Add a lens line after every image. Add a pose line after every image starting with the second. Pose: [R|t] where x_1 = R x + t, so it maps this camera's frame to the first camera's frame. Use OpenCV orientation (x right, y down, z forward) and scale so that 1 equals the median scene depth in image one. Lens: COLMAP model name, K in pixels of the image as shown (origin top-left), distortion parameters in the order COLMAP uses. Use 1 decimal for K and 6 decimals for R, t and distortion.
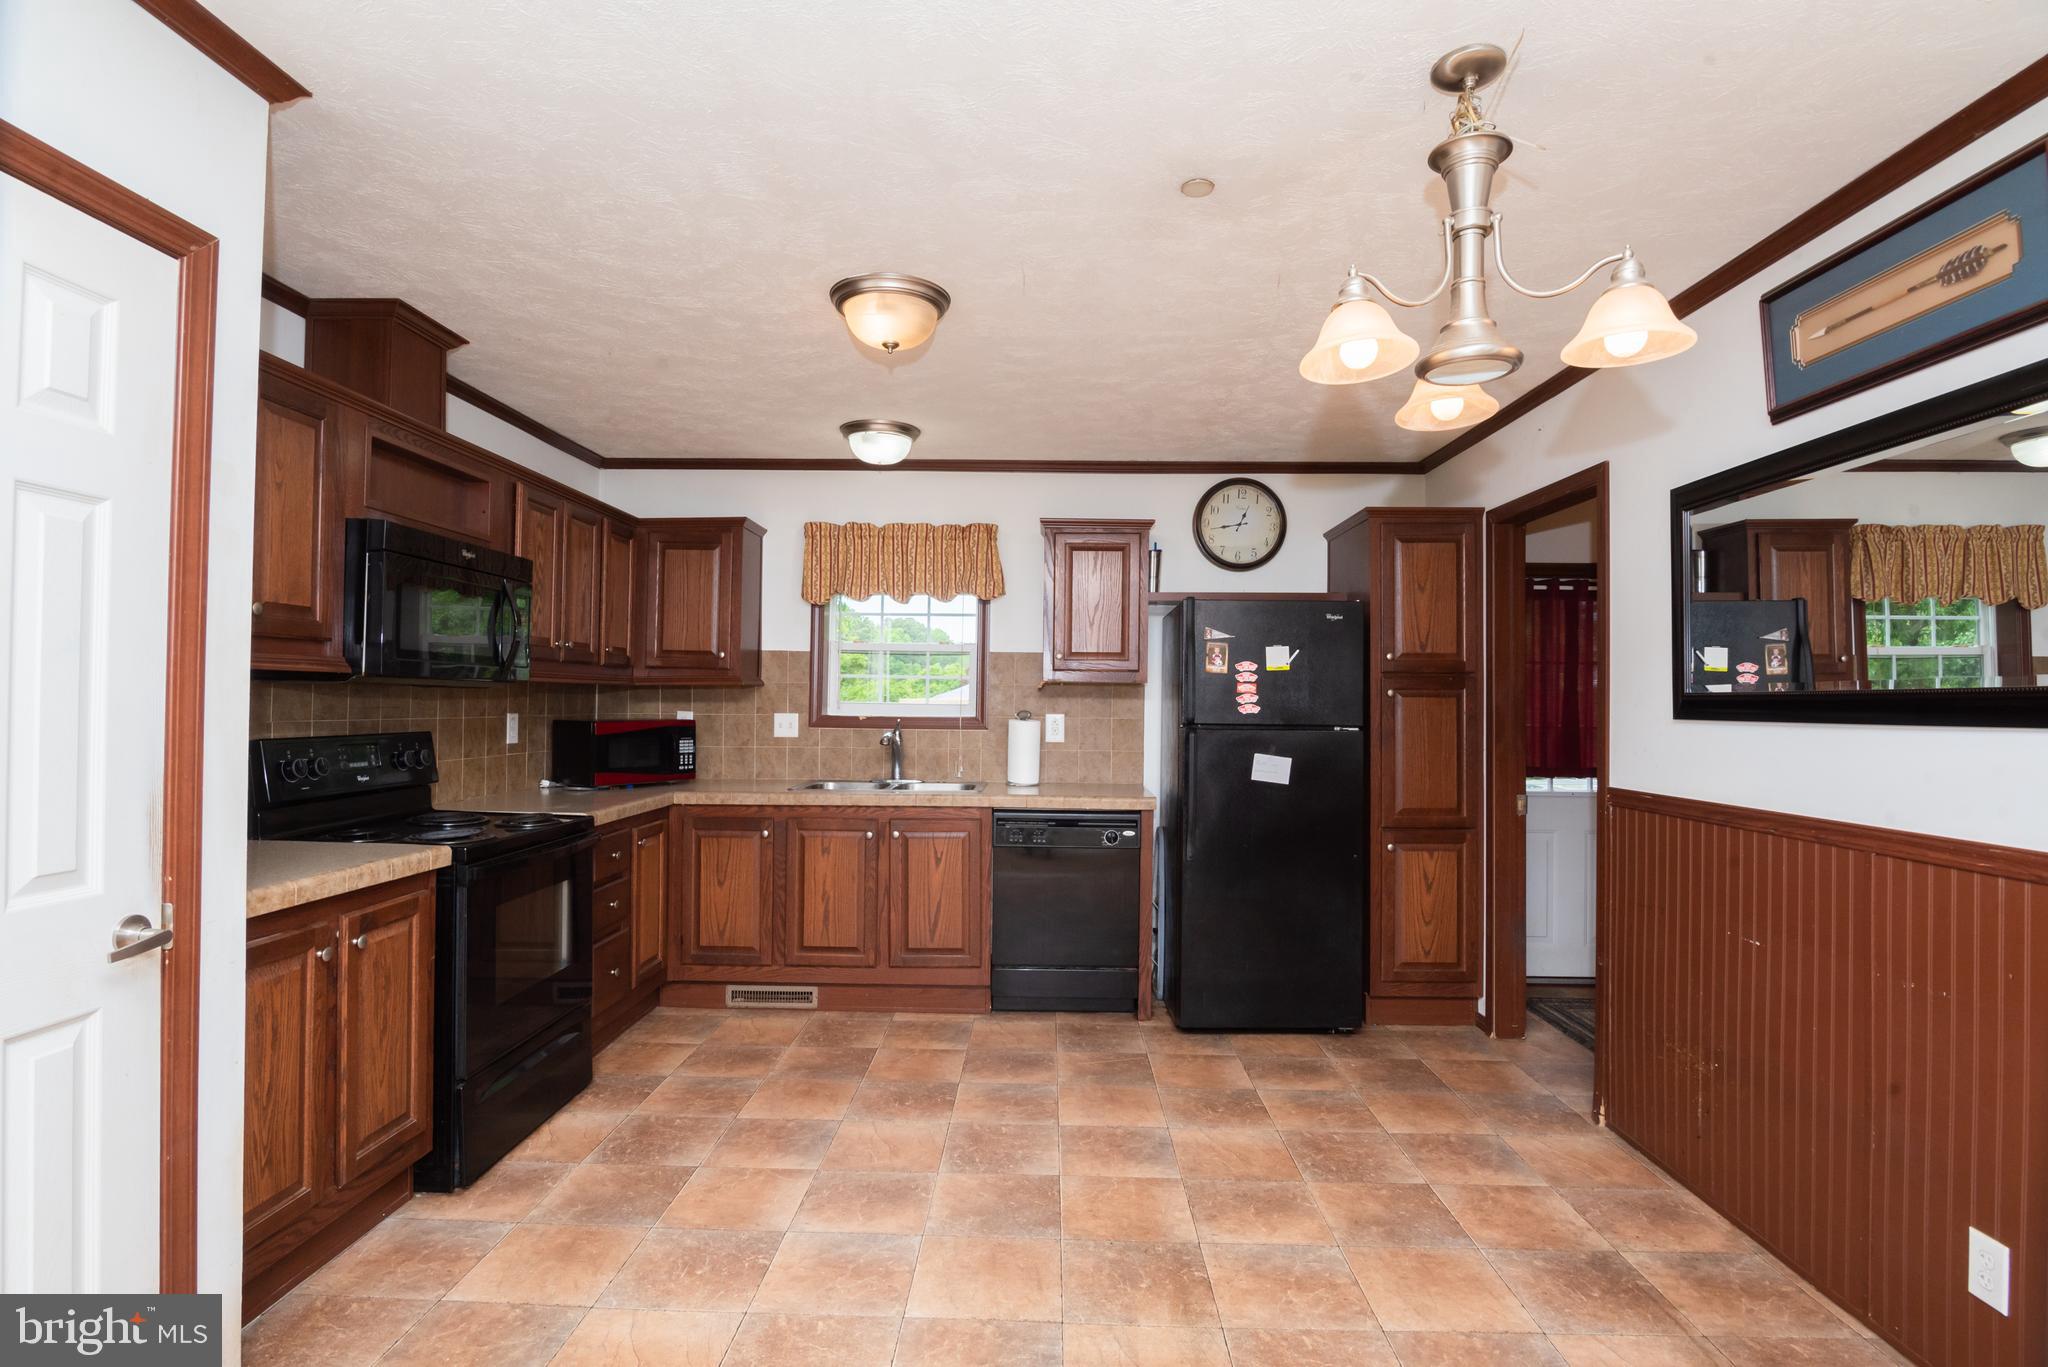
lens RADIAL K [[1013.7, 0, 1018.1], [0, 1013.7, 689.5], [0, 0, 1]] dist [-0.021091, -0.000225]
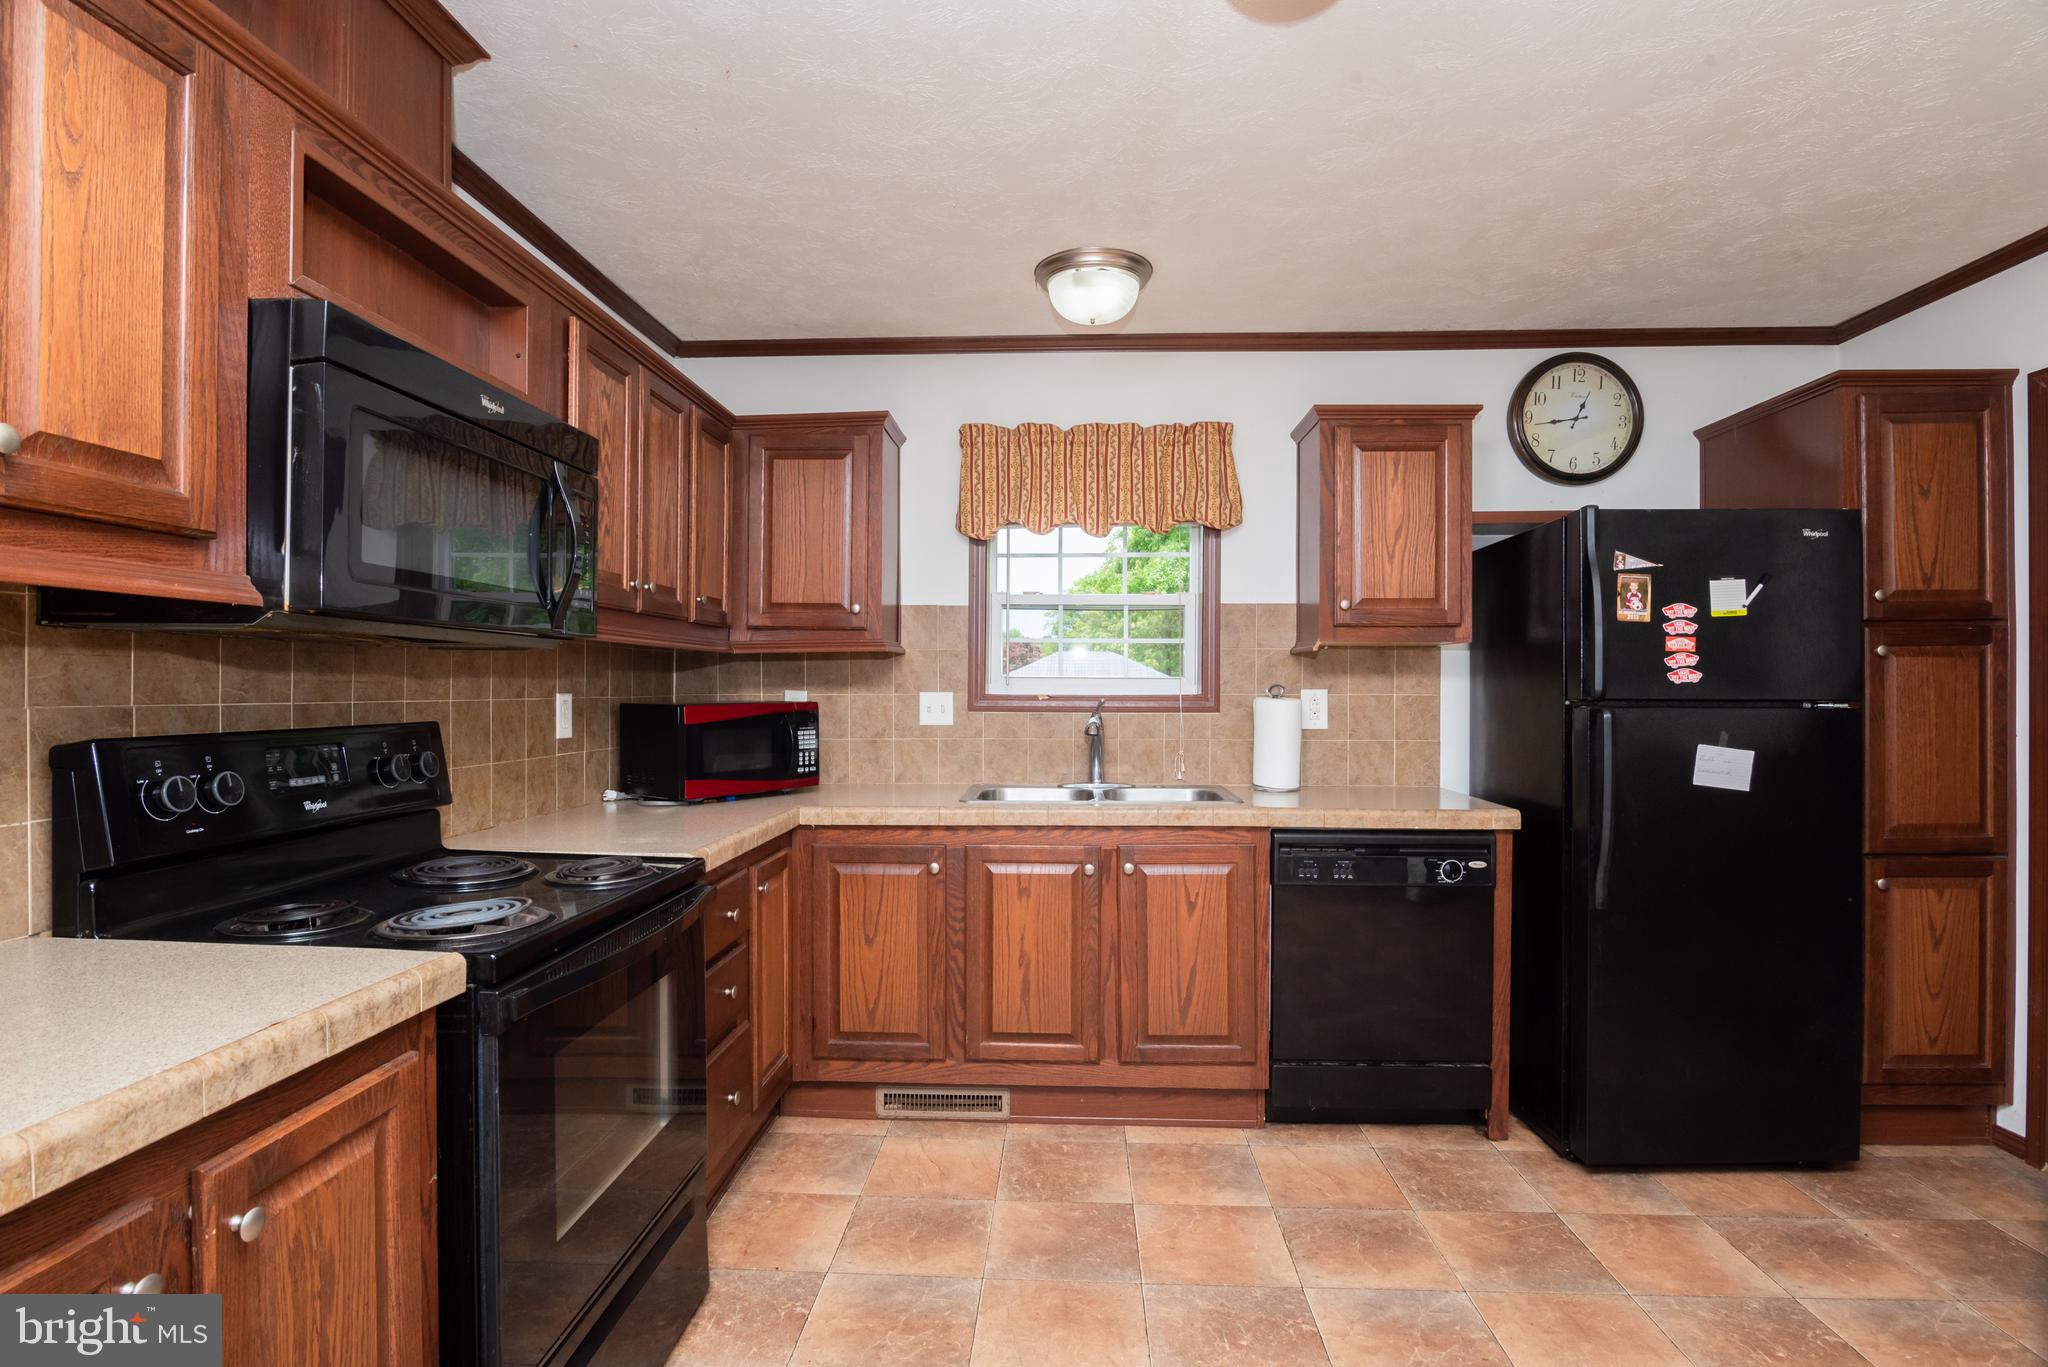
lens RADIAL K [[1013.7, 0, 1019.8], [0, 1013.7, 690.1], [0, 0, 1]] dist [-0.021091, -0.000225]
pose [[0.999641, -0.009248, -0.025163, -0.219349], [0.009621, 0.999845, 0.014749, 0.017252], [0.025023, -0.014986, 0.999575, 0.407259]]
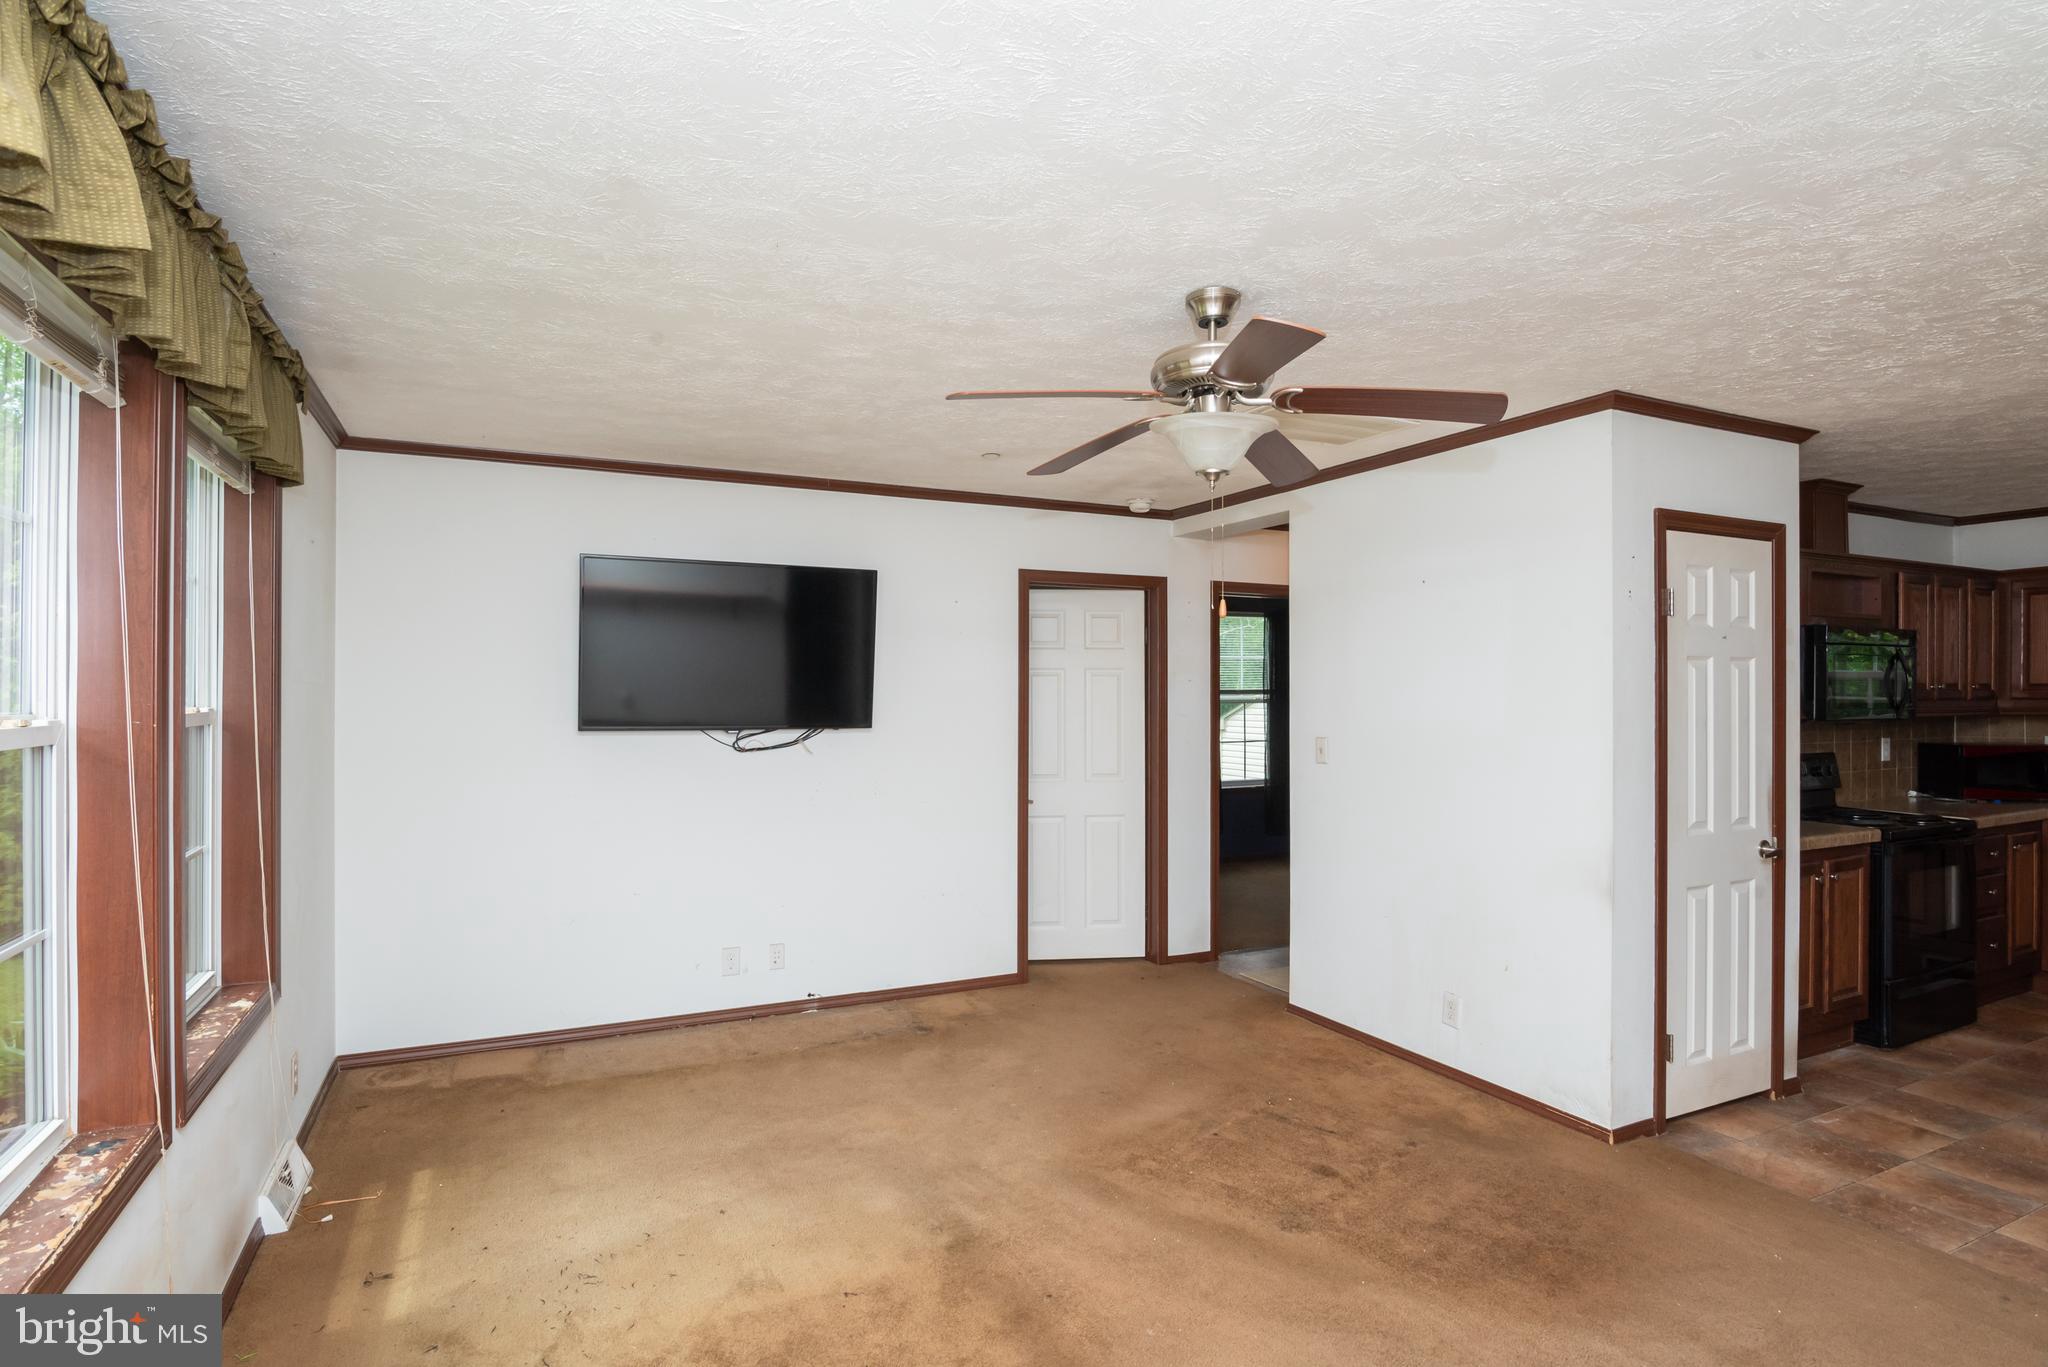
lens RADIAL K [[1013.7, 0, 1012.1], [0, 1013.7, 706.3], [0, 0, 1]] dist [-0.021091, -0.000225]
pose [[0.451301, -0.007861, -0.892337, 0.177086], [0.022679, 0.999739, 0.002662, -0.058548], [0.892084, -0.021438, 0.451361, -0.734696]]
